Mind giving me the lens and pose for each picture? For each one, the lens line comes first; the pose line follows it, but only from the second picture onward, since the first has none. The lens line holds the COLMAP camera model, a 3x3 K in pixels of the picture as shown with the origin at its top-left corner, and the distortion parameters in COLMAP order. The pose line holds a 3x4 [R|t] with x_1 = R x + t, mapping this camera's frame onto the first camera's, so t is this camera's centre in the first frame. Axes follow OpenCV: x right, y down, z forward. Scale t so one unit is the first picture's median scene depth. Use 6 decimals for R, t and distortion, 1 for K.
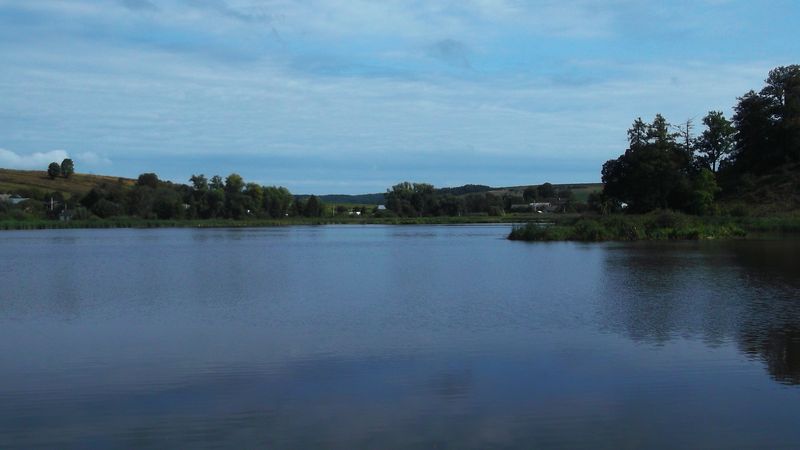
lens RADIAL K [[940.5, 0, 398.4], [0, 940.5, 223.9], [0, 0, 1]] dist [-0.066869, 0.304850]
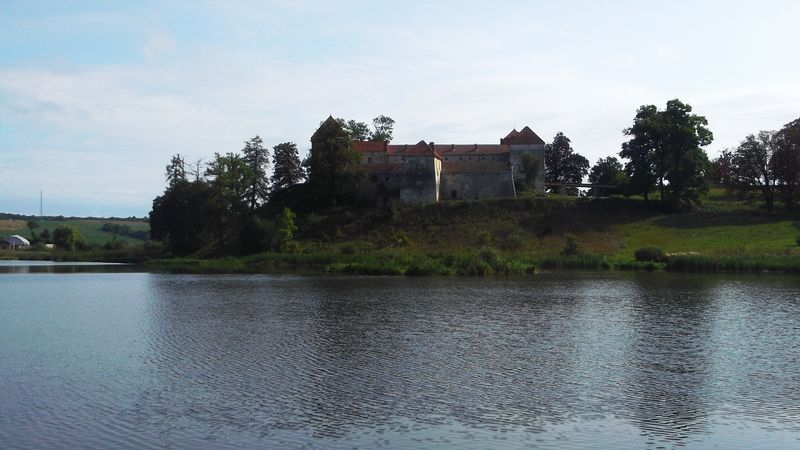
lens RADIAL K [[940.5, 0, 398.4], [0, 940.5, 223.9], [0, 0, 1]] dist [-0.066869, 0.304850]
pose [[0.757815, 0.025521, 0.651971, -0.193961], [0.000595, 0.999207, -0.039804, 0.000562], [-0.652470, 0.030552, 0.757199, 0.087512]]
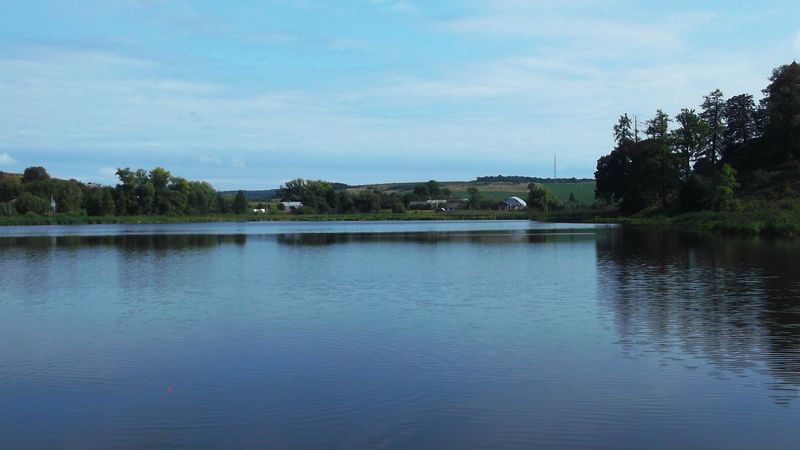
lens RADIAL K [[940.5, 0, 398.4], [0, 940.5, 223.9], [0, 0, 1]] dist [-0.066869, 0.304850]
pose [[0.985283, -0.001222, 0.170926, -0.137712], [0.000872, 0.999997, 0.002124, 0.001534], [-0.170928, -0.001944, 0.985282, 0.054595]]
